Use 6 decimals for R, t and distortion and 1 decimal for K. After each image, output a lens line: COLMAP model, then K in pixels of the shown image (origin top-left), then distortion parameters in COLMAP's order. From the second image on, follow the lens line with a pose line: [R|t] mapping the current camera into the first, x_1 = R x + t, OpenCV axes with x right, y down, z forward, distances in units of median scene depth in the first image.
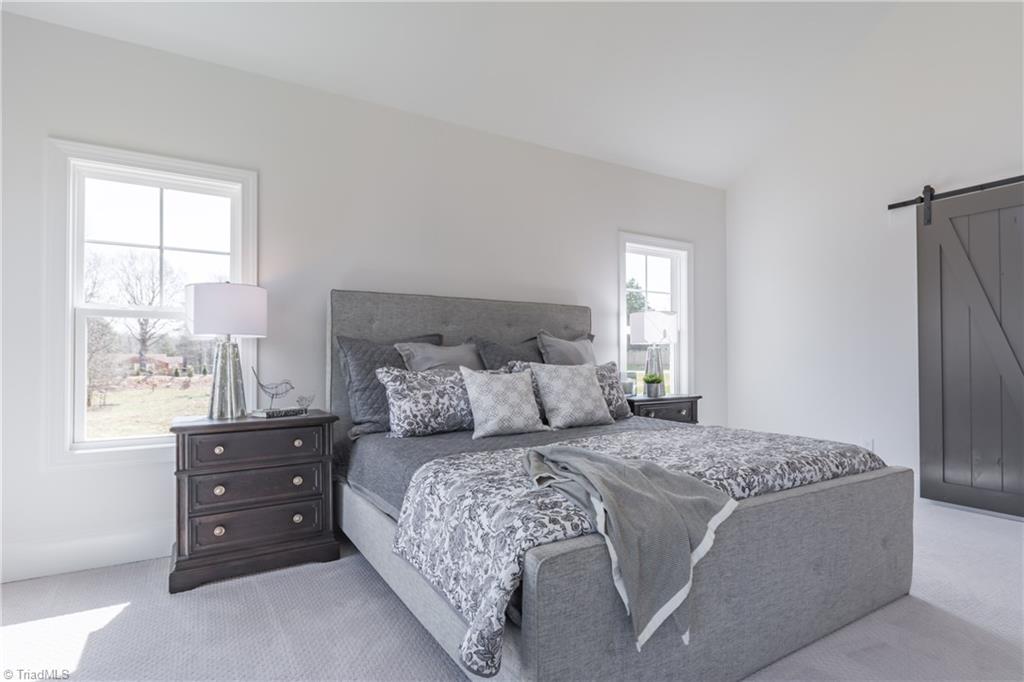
lens RADIAL K [[514.4, 0, 510.9], [0, 514.4, 351.6], [0, 0, 1]] dist [-0.002024, -0.000532]
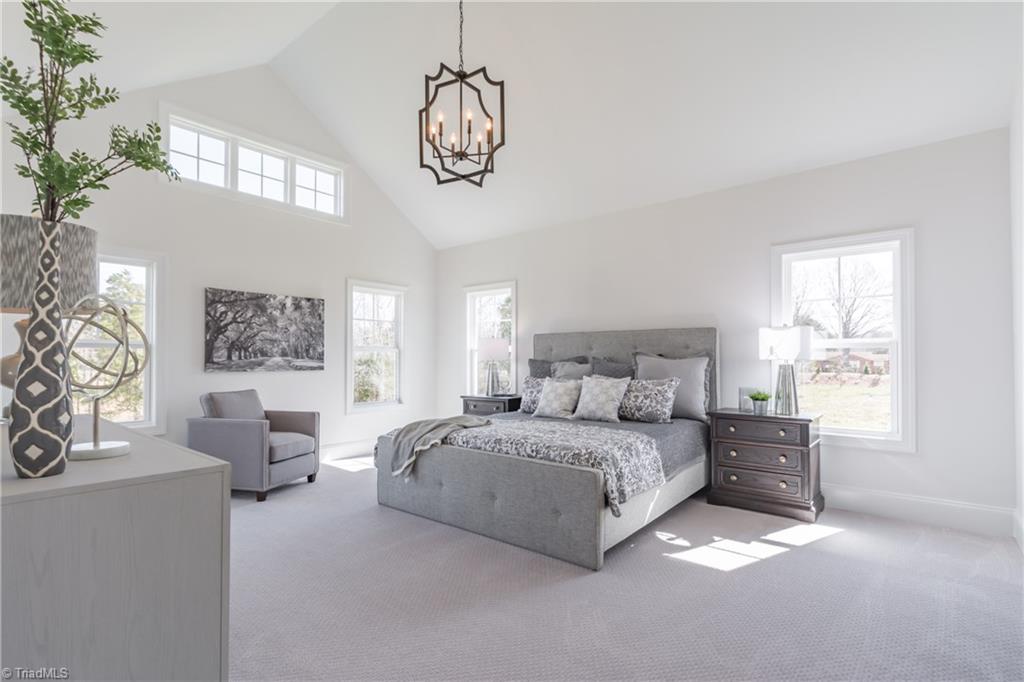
lens RADIAL K [[493.3, 0, 511.4], [0, 493.3, 346.5], [0, 0, 1]] dist [-0.000858, -0.000147]
pose [[0.329925, -0.020453, -0.943786, 1.025425], [0.015347, 0.999749, -0.016300, -0.035231], [0.943882, -0.009107, 0.330156, 0.227975]]
